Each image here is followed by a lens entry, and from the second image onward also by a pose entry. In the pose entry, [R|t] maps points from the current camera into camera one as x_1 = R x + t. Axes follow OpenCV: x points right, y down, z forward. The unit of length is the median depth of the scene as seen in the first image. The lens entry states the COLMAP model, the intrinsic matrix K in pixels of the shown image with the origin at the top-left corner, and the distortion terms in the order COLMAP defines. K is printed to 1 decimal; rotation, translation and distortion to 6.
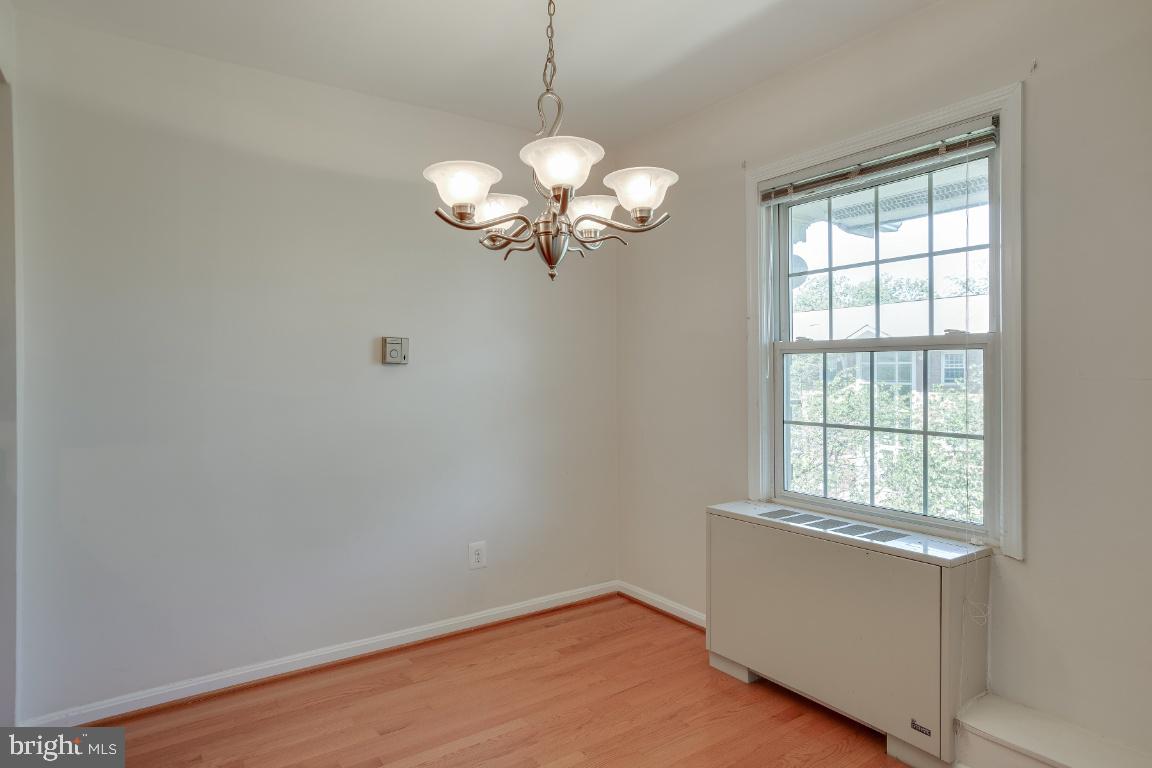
lens RADIAL K [[646.1, 0, 588.6], [0, 646.1, 376.2], [0, 0, 1]] dist [-0.047459, 0.000333]
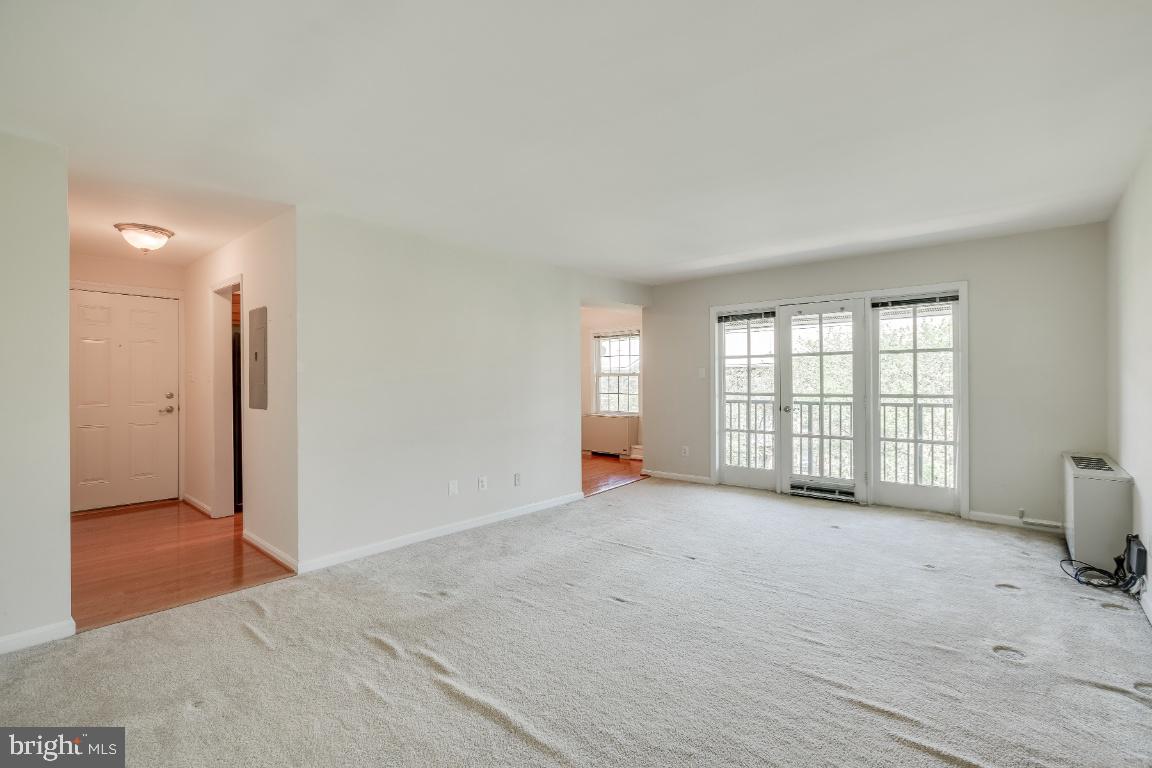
lens RADIAL K [[512.8, 0, 585.6], [0, 512.8, 381.8], [0, 0, 1]] dist [-0.020909, 0.007921]
pose [[0.968871, -0.002772, 0.247549, -0.589566], [0.002456, 0.999996, 0.001584, -0.005130], [-0.247553, -0.000927, 0.968874, -2.145194]]
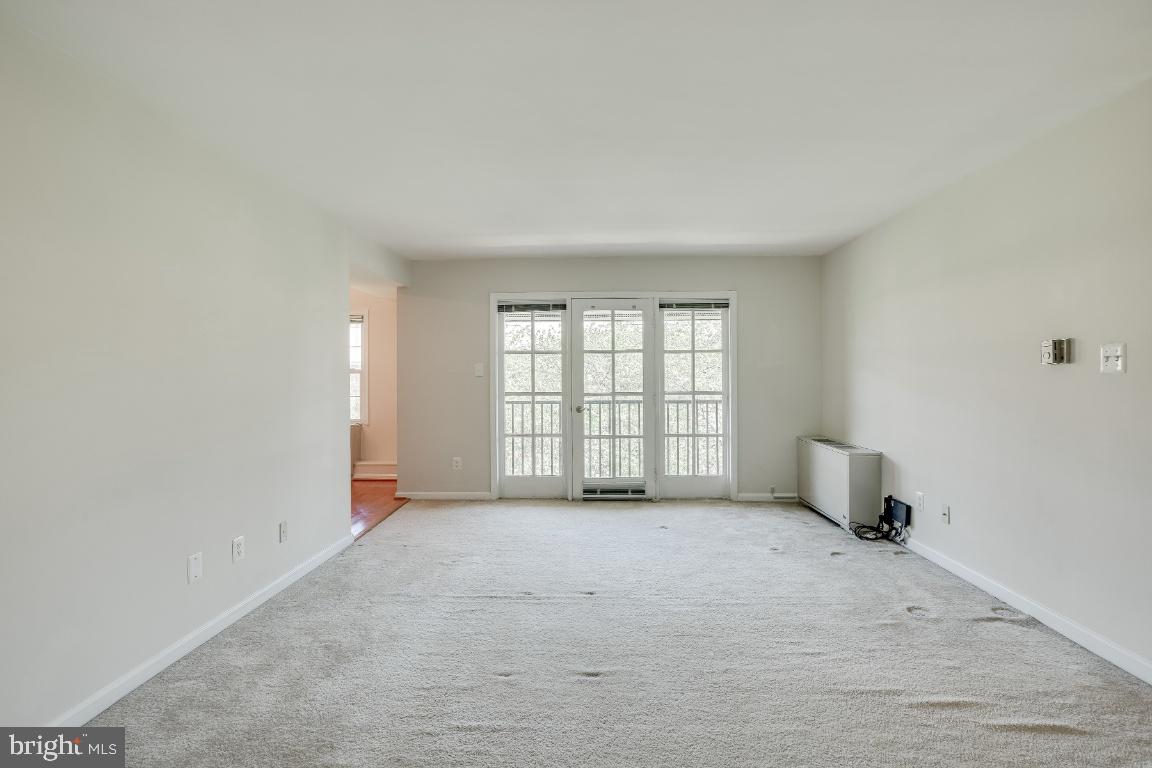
lens RADIAL K [[547.8, 0, 577.5], [0, 547.8, 381.0], [0, 0, 1]] dist [-0.024923, 0.012373]
pose [[0.611737, -0.002896, 0.791056, -0.932372], [0.002354, 0.999996, 0.001841, -0.000848], [-0.791058, 0.000736, 0.611741, -1.623046]]
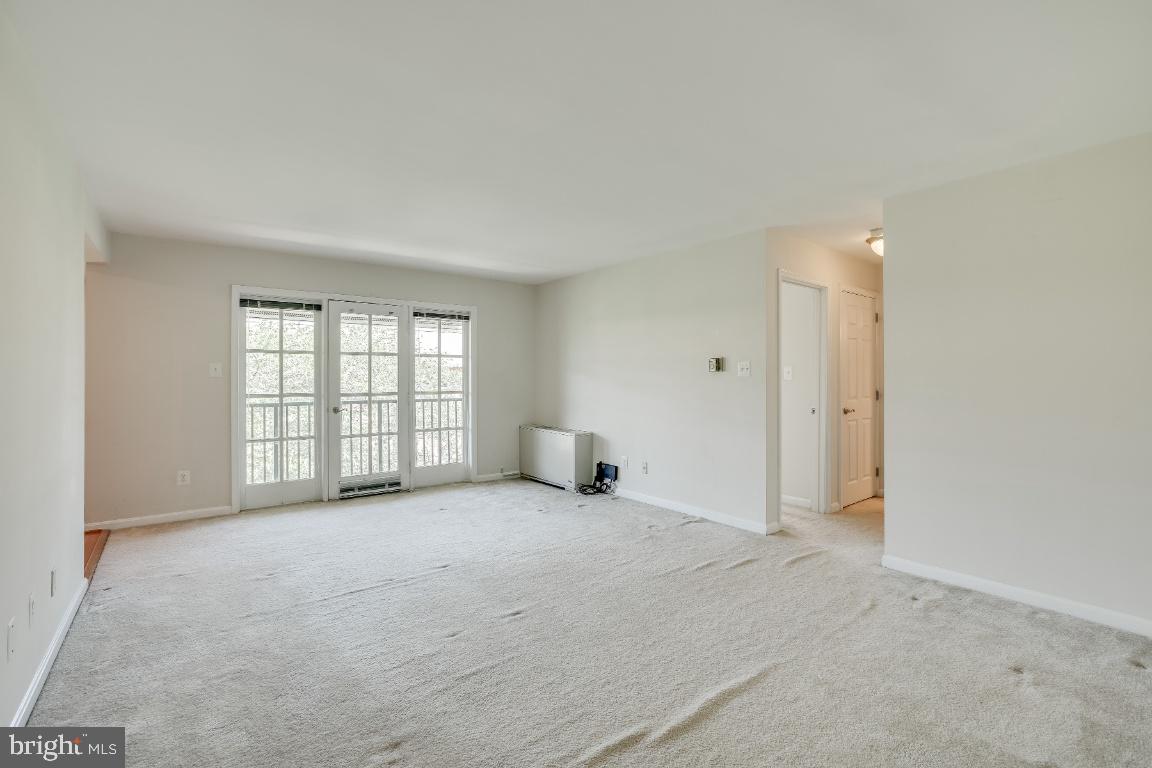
lens RADIAL K [[512.8, 0, 569.7], [0, 512.8, 377.5], [0, 0, 1]] dist [-0.020909, 0.007921]
pose [[-0.024810, 0.005846, 0.999675, -1.254751], [0.002327, 0.999981, -0.005790, -0.000359], [-0.999689, 0.002182, -0.024823, -1.209329]]
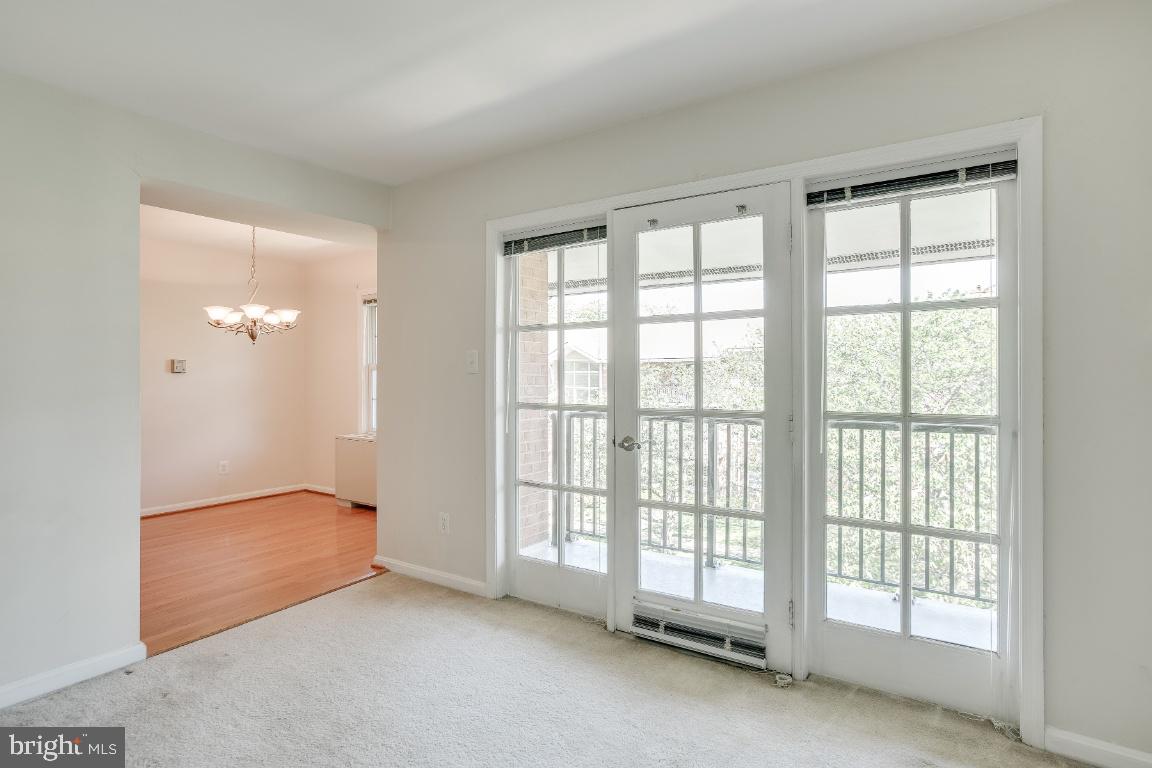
lens RADIAL K [[595.0, 0, 582.2], [0, 595.0, 377.0], [0, 0, 1]] dist [-0.025850, 0.009017]
pose [[0.931367, 0.005350, 0.364041, 0.232692], [-0.003919, 0.999981, -0.004669, -0.001782], [-0.364060, 0.002922, 0.931371, -1.320235]]
